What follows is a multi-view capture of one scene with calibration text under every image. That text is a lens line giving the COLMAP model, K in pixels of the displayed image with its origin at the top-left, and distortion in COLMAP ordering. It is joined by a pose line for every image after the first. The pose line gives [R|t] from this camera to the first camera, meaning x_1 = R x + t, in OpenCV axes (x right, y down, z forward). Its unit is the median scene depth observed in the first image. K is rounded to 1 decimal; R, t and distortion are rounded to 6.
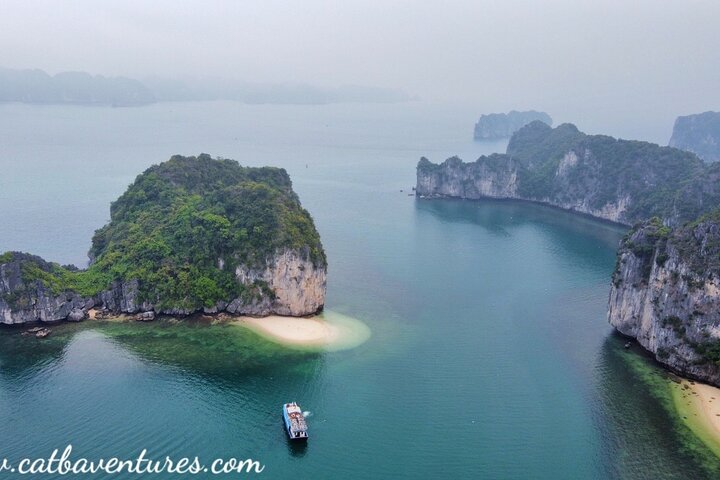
lens RADIAL K [[665.1, 0, 359.0], [0, 665.1, 241.4], [0, 0, 1]] dist [-0.010680, 0.000000]
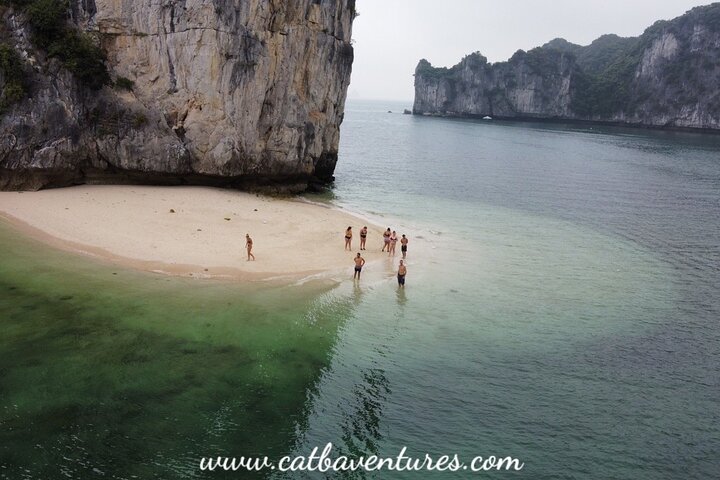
lens RADIAL K [[665.1, 0, 360.3], [0, 665.1, 237.8], [0, 0, 1]] dist [-0.010680, 0.000000]
pose [[0.995058, -0.005443, 0.099149, -0.034631], [0.006900, 0.999873, -0.014352, 0.063611], [-0.099059, 0.014965, 0.994969, 0.383917]]
